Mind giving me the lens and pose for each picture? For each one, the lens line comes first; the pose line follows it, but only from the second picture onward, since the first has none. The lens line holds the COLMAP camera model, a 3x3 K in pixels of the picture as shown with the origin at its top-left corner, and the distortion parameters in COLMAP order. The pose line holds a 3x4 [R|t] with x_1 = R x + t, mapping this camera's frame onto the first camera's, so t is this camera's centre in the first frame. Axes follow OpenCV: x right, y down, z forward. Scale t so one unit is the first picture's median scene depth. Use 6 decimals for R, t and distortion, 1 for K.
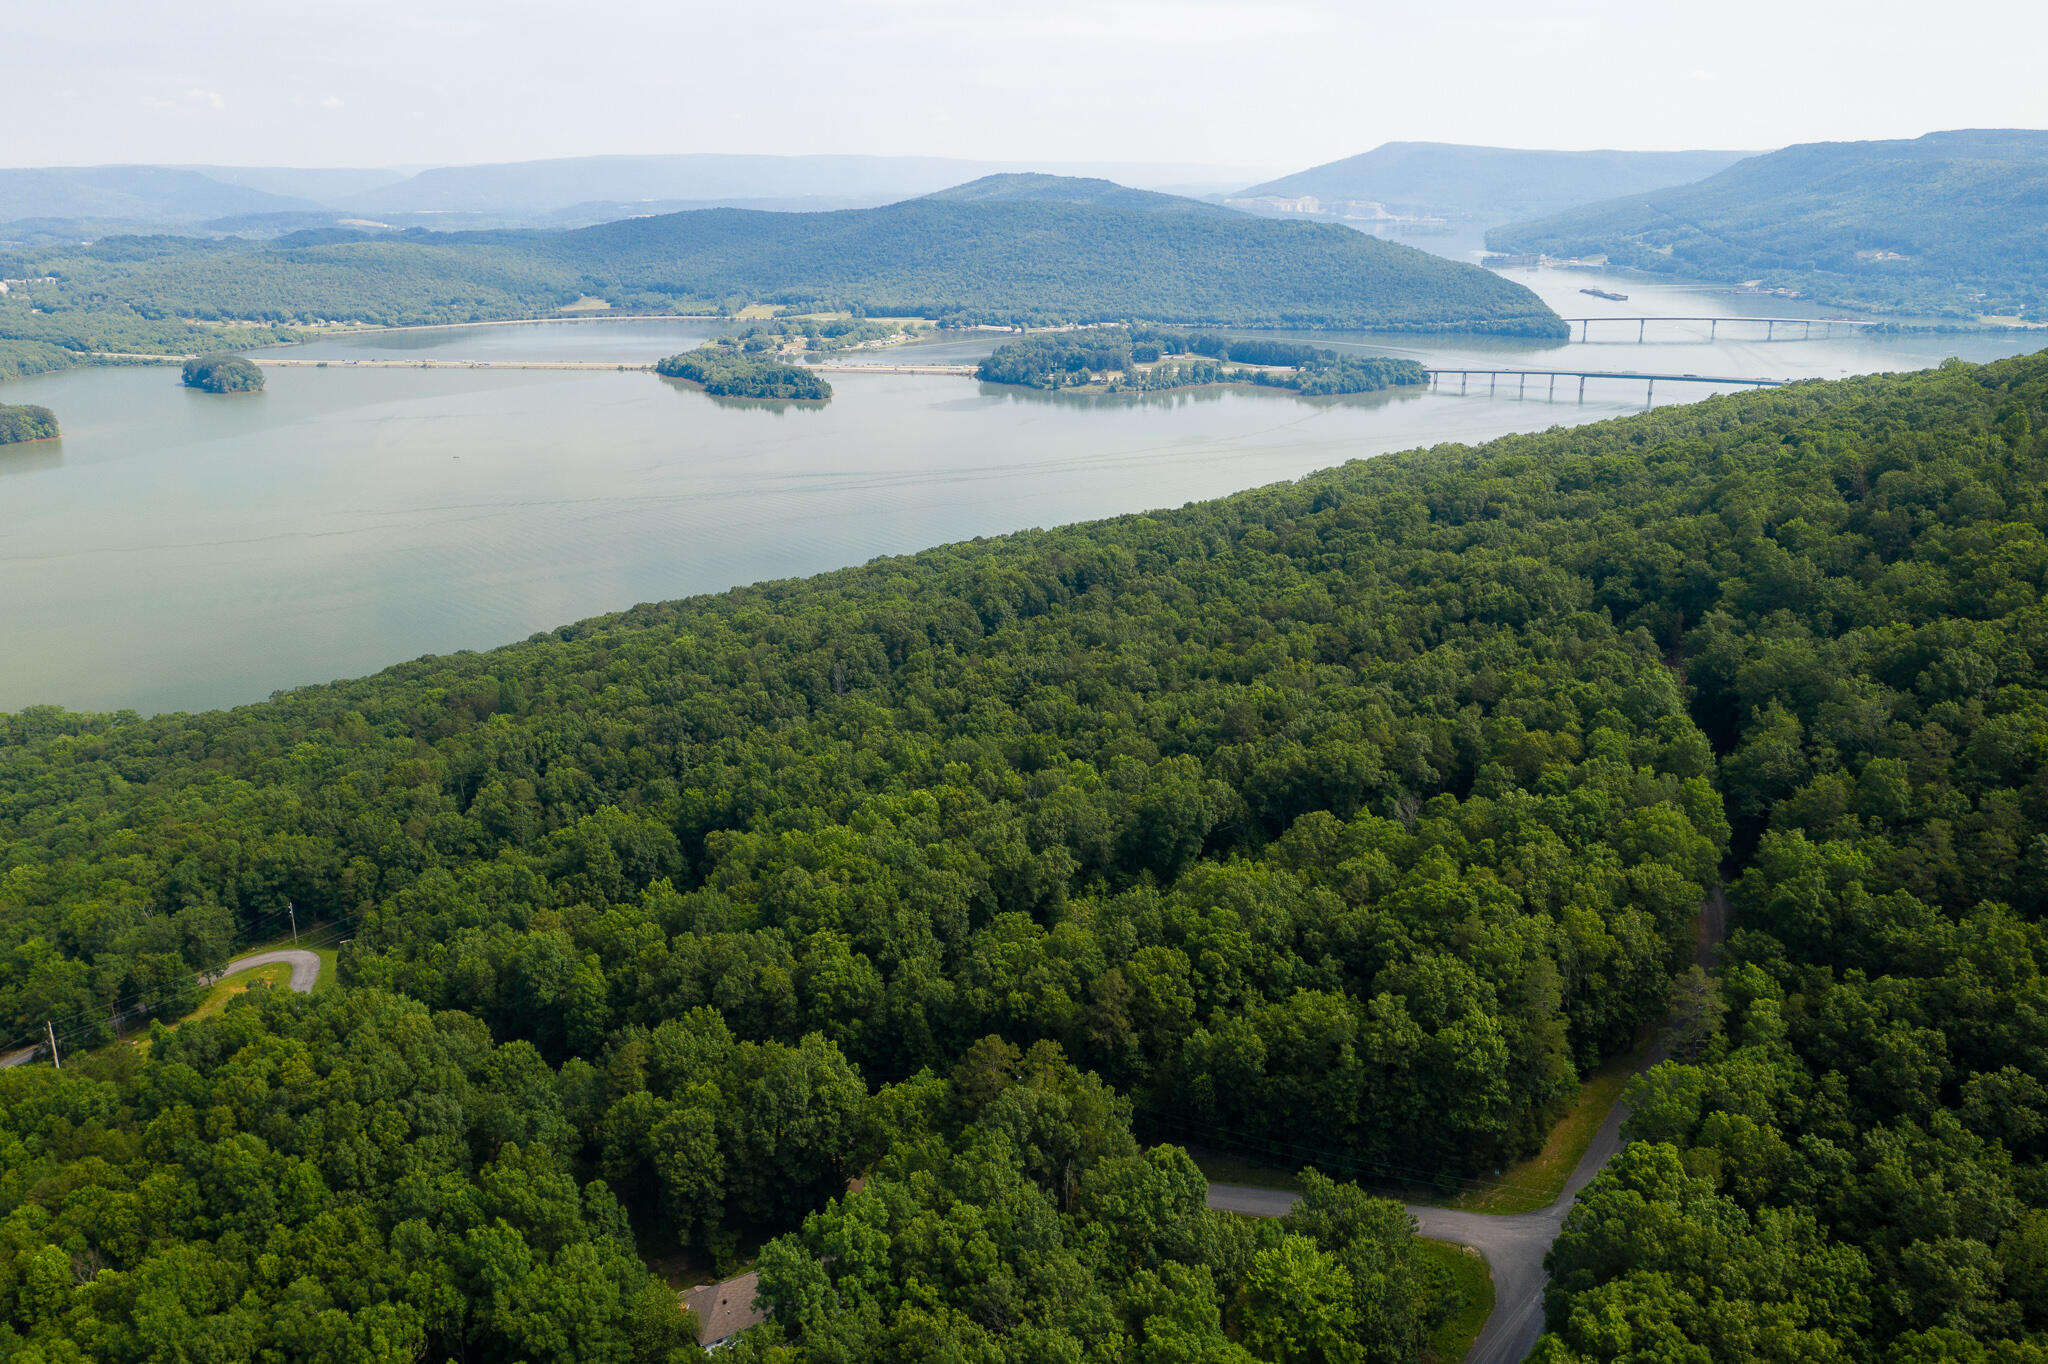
lens RADIAL K [[1627.3, 0, 1025.7], [0, 1627.3, 675.0], [0, 0, 1]] dist [-0.012960, 0.012918]
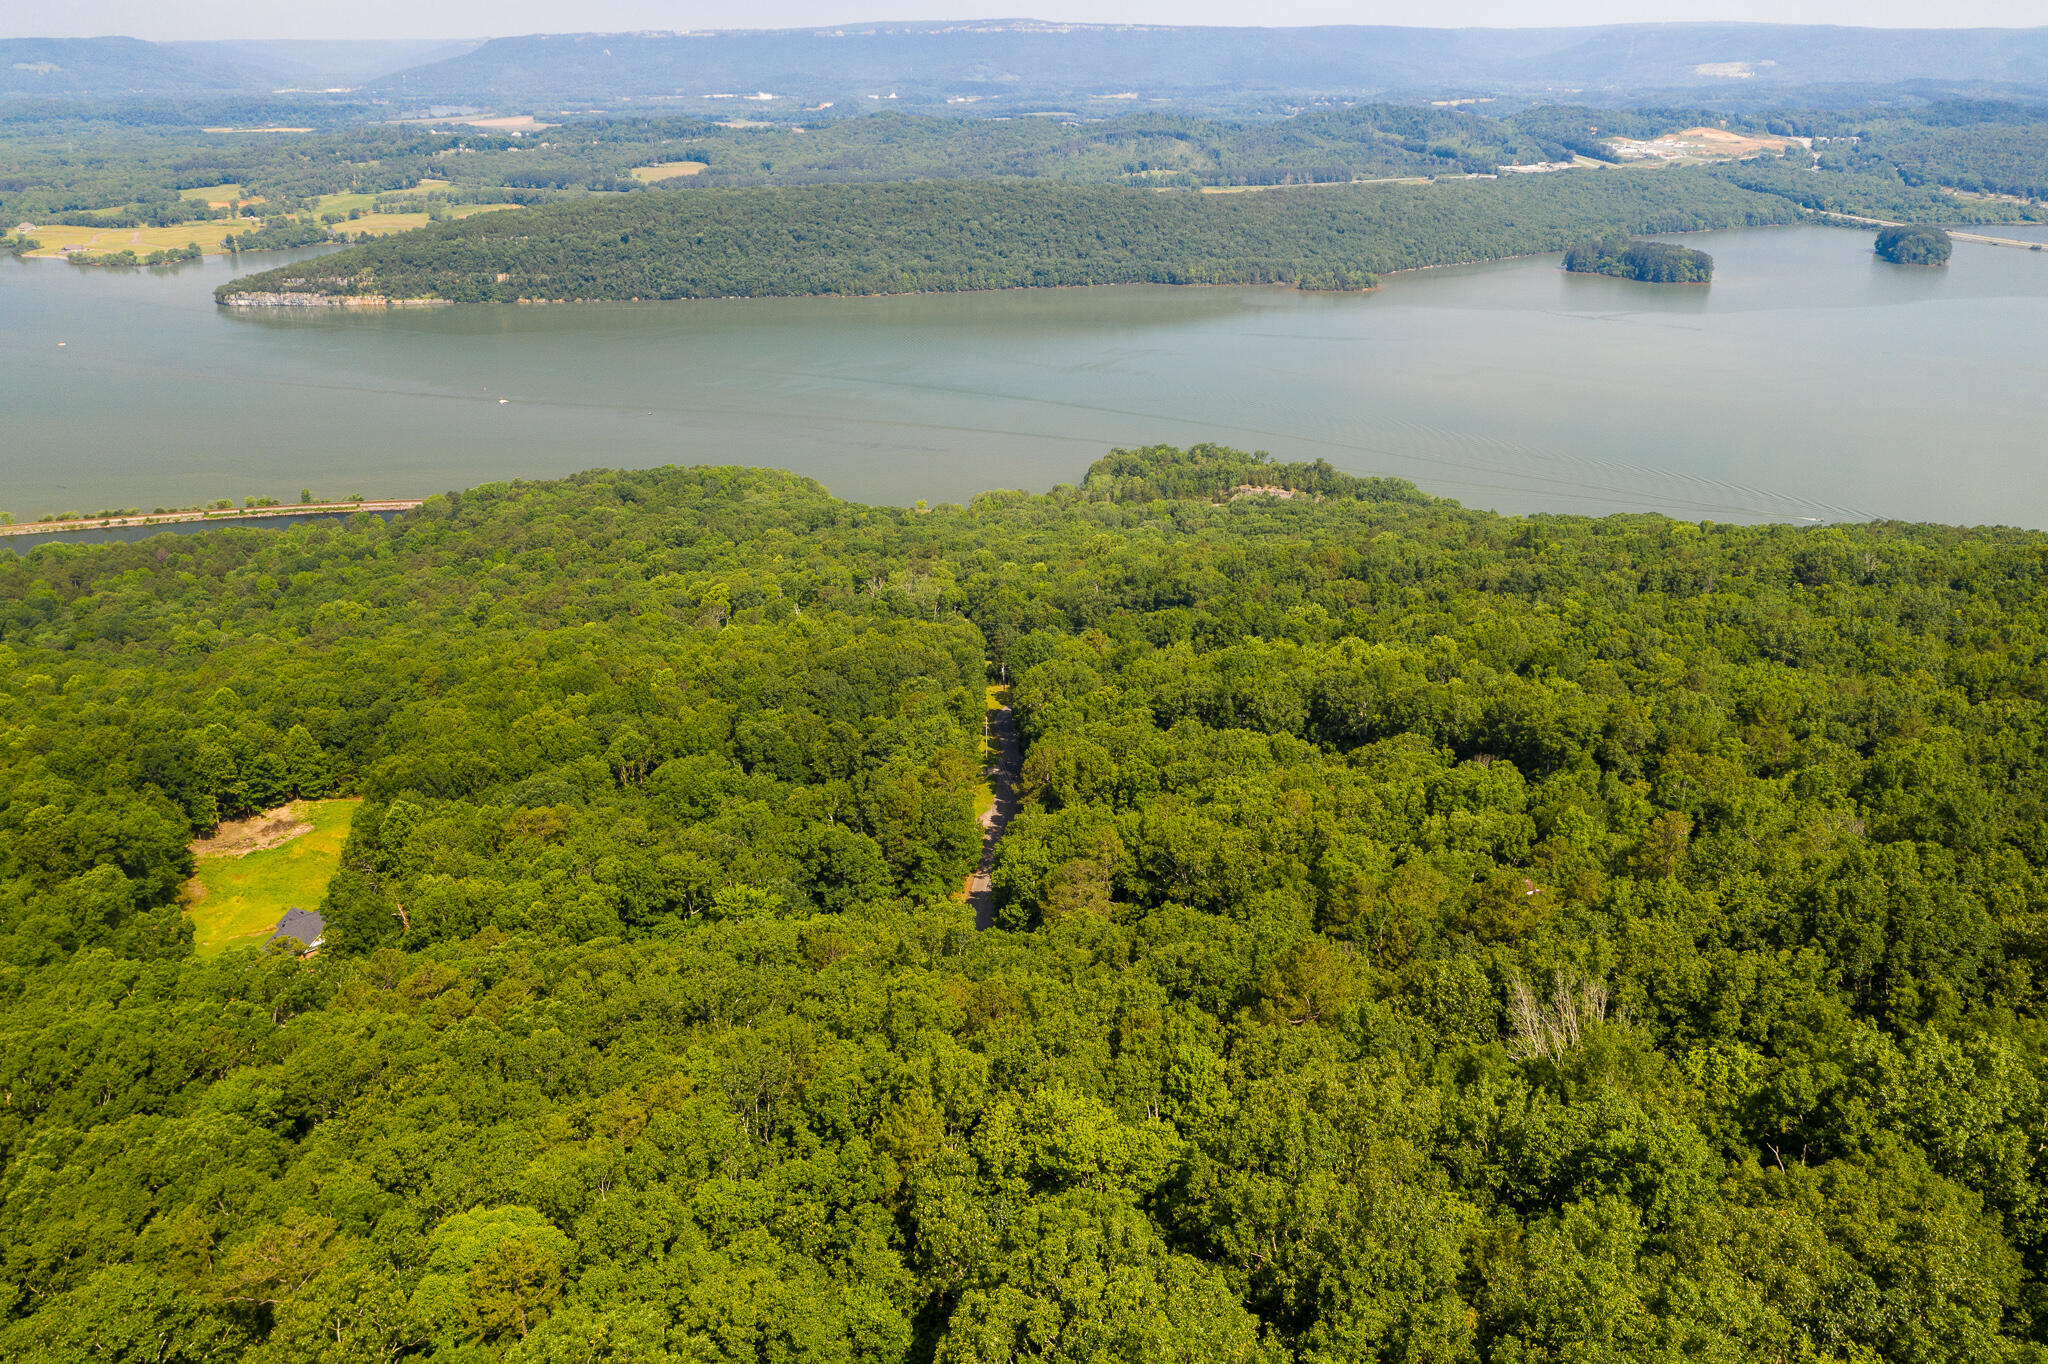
lens RADIAL K [[1624.9, 0, 1024.8], [0, 1624.9, 674.3], [0, 0, 1]] dist [-0.006609, 0.010750]
pose [[0.512398, 0.322096, -0.796055, 0.101808], [-0.260735, 0.941586, 0.213152, -0.010600], [0.818209, 0.098341, 0.566448, 0.031784]]
